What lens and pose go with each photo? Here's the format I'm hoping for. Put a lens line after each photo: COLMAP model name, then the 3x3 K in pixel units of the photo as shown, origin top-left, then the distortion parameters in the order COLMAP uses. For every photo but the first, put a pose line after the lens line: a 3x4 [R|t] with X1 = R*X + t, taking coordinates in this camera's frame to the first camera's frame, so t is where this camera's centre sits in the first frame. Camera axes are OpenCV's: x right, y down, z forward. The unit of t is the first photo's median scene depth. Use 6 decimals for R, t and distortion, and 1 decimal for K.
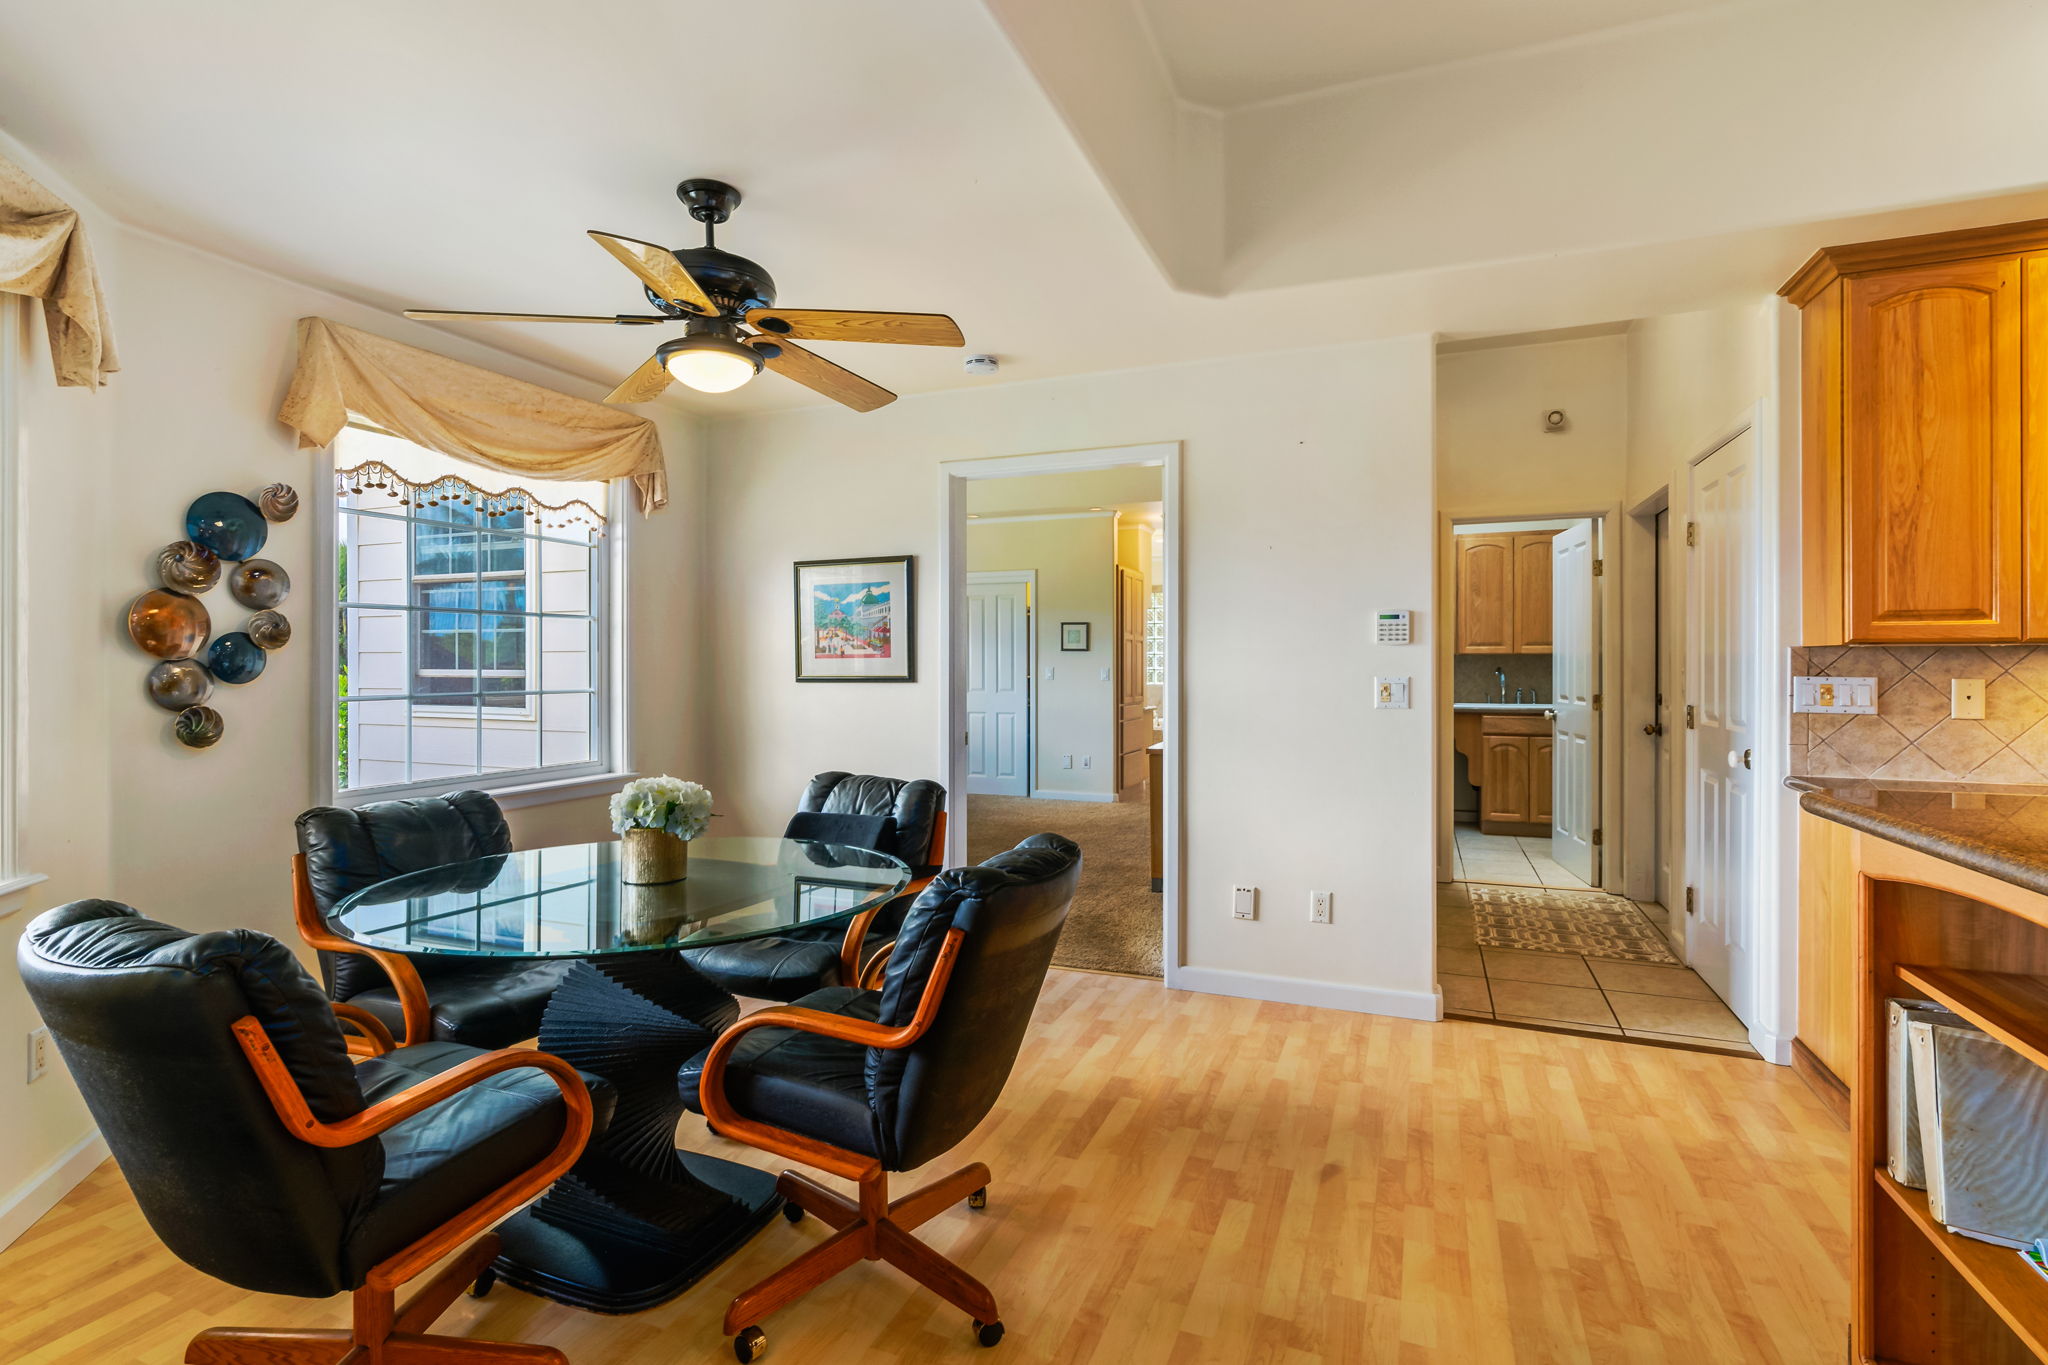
lens RADIAL K [[972.4, 0, 1025.3], [0, 972.4, 667.6], [0, 0, 1]] dist [-0.004481, -0.000355]
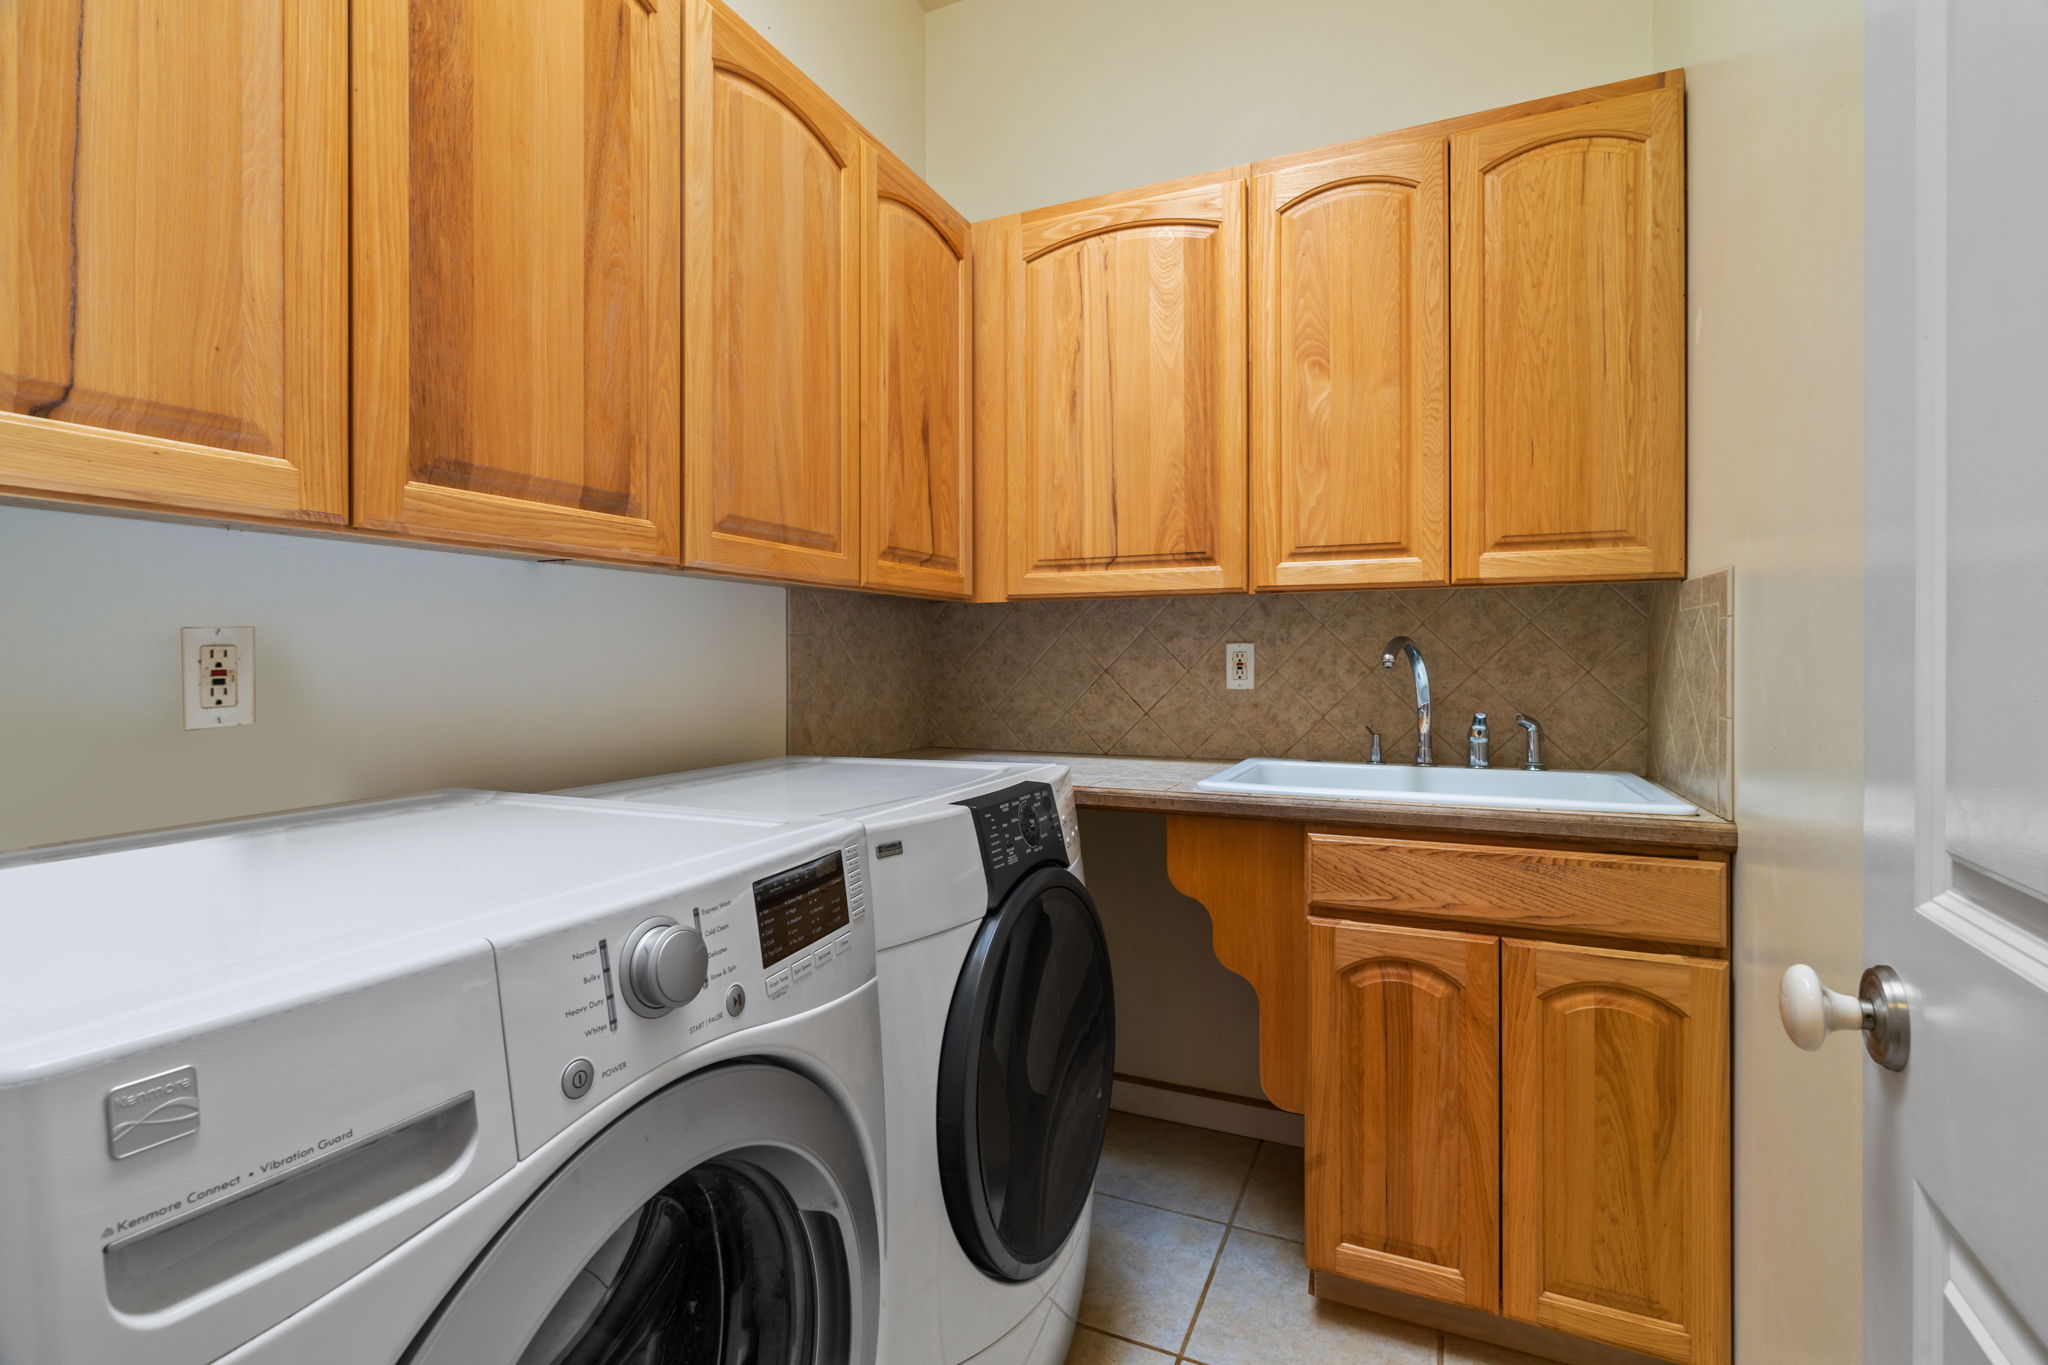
lens RADIAL K [[972.4, 0, 1015.0], [0, 972.4, 677.9], [0, 0, 1]] dist [-0.004481, -0.000355]
pose [[0.998512, -0.003588, -0.054413, 0.410518], [0.003156, 0.999963, -0.008021, 0.013068], [0.054439, 0.007837, 0.998486, 0.753769]]
